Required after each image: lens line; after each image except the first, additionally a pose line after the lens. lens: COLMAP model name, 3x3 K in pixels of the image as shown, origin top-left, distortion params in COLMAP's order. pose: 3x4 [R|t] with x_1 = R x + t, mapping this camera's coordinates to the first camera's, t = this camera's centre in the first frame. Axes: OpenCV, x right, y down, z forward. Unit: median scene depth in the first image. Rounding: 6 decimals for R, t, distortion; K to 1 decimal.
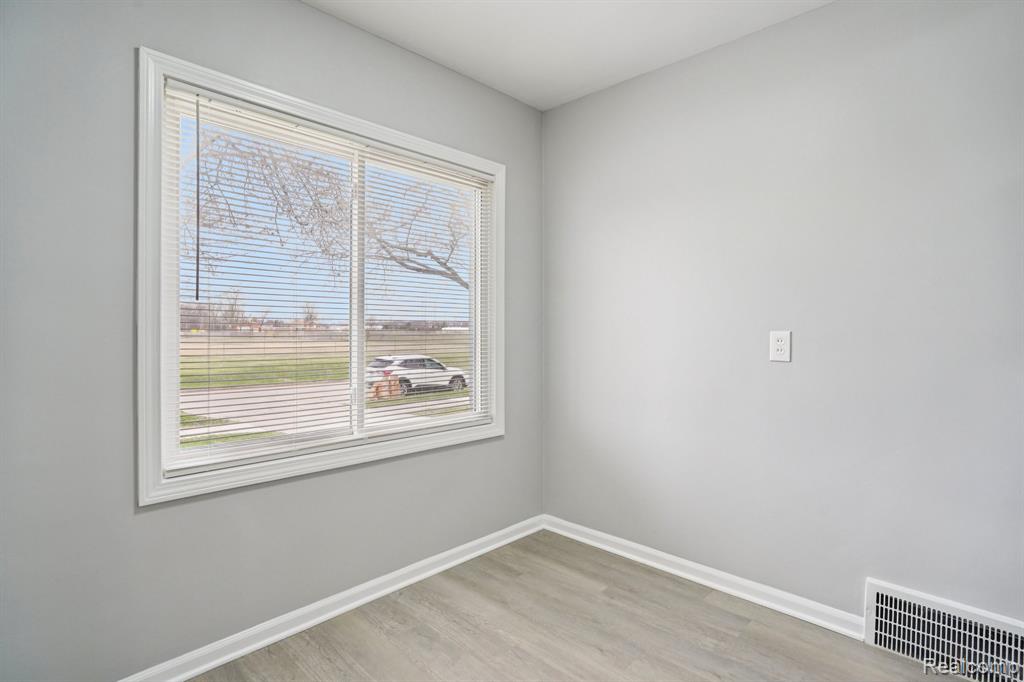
lens RADIAL K [[497.1, 0, 515.2], [0, 497.1, 332.6], [0, 0, 1]] dist [-0.057739, 0.029744]
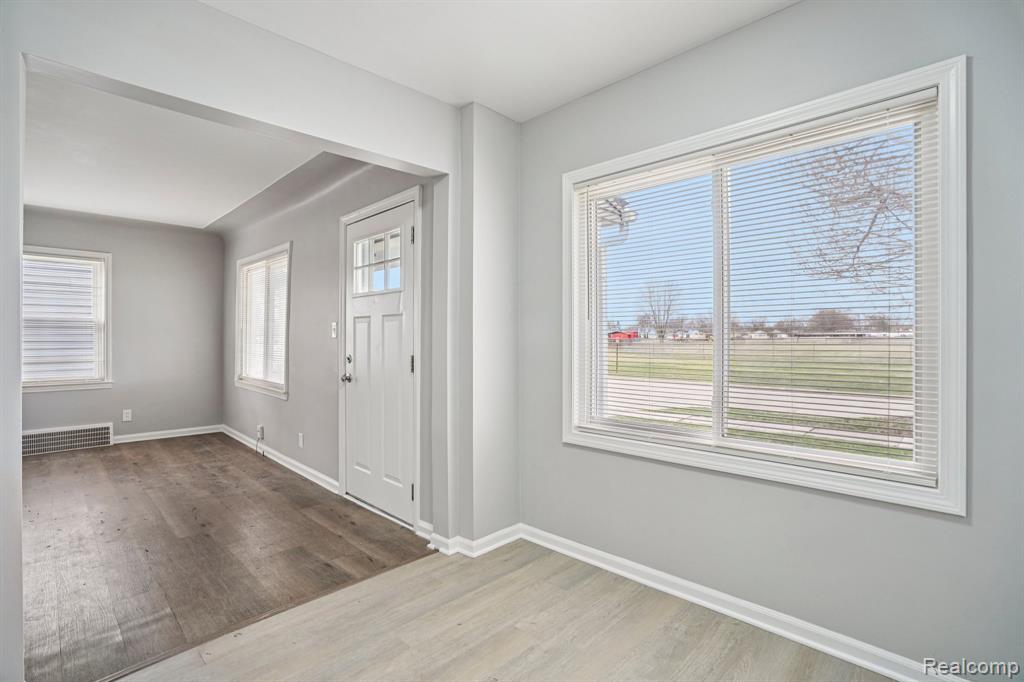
lens RADIAL K [[475.2, 0, 512.7], [0, 475.2, 333.0], [0, 0, 1]] dist [-0.067407, 0.026106]
pose [[-0.000727, -0.008323, -0.999965, 0.647889], [0.001219, 0.999965, -0.008324, -0.008029], [0.999999, -0.001225, -0.000717, 0.588858]]
